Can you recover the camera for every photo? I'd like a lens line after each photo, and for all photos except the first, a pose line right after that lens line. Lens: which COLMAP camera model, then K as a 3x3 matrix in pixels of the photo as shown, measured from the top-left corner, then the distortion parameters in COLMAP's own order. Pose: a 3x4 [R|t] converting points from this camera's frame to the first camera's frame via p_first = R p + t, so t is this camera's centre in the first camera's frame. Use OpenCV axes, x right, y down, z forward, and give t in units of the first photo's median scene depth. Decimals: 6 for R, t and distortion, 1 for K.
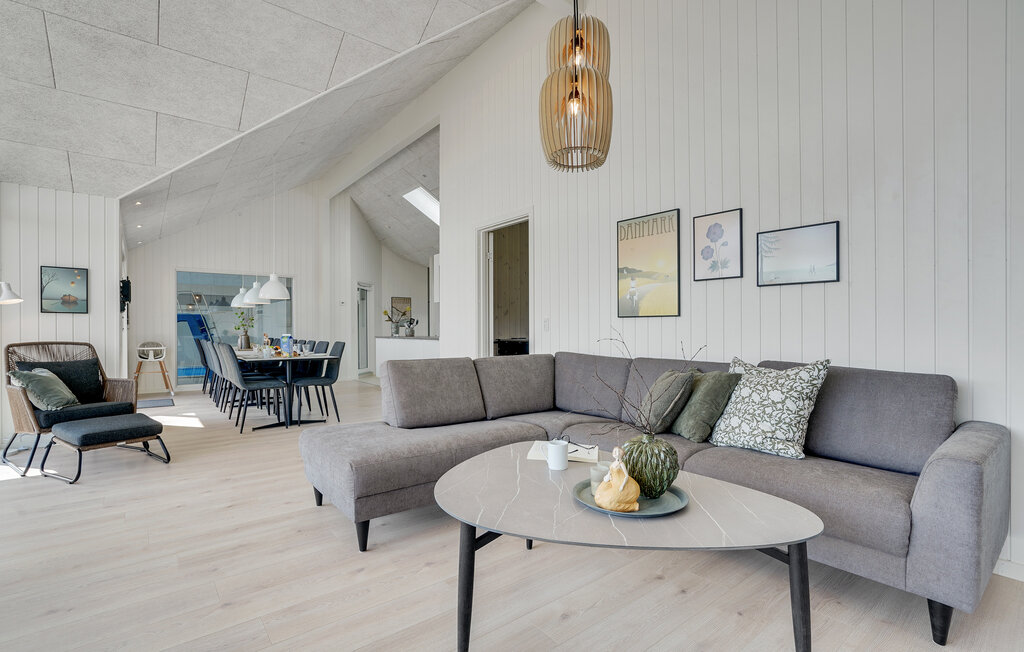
lens RADIAL K [[477.3, 0, 509.2], [0, 477.3, 332.6], [0, 0, 1]] dist [-0.002914, 0.000472]
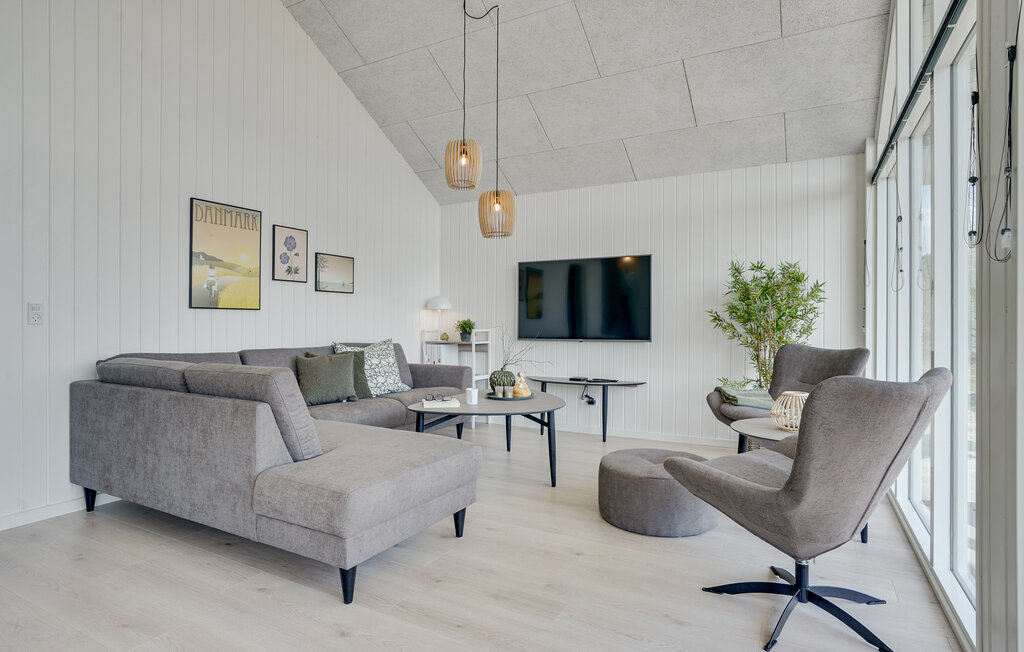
lens RADIAL K [[529.3, 0, 512.0], [0, 529.3, 326.0], [0, 0, 1]] dist [-0.001060, -0.000139]
pose [[-0.394553, -0.012308, 0.918791, -1.004451], [0.005678, 0.999859, 0.015832, -0.013117], [-0.918856, 0.011464, -0.394427, 0.963418]]
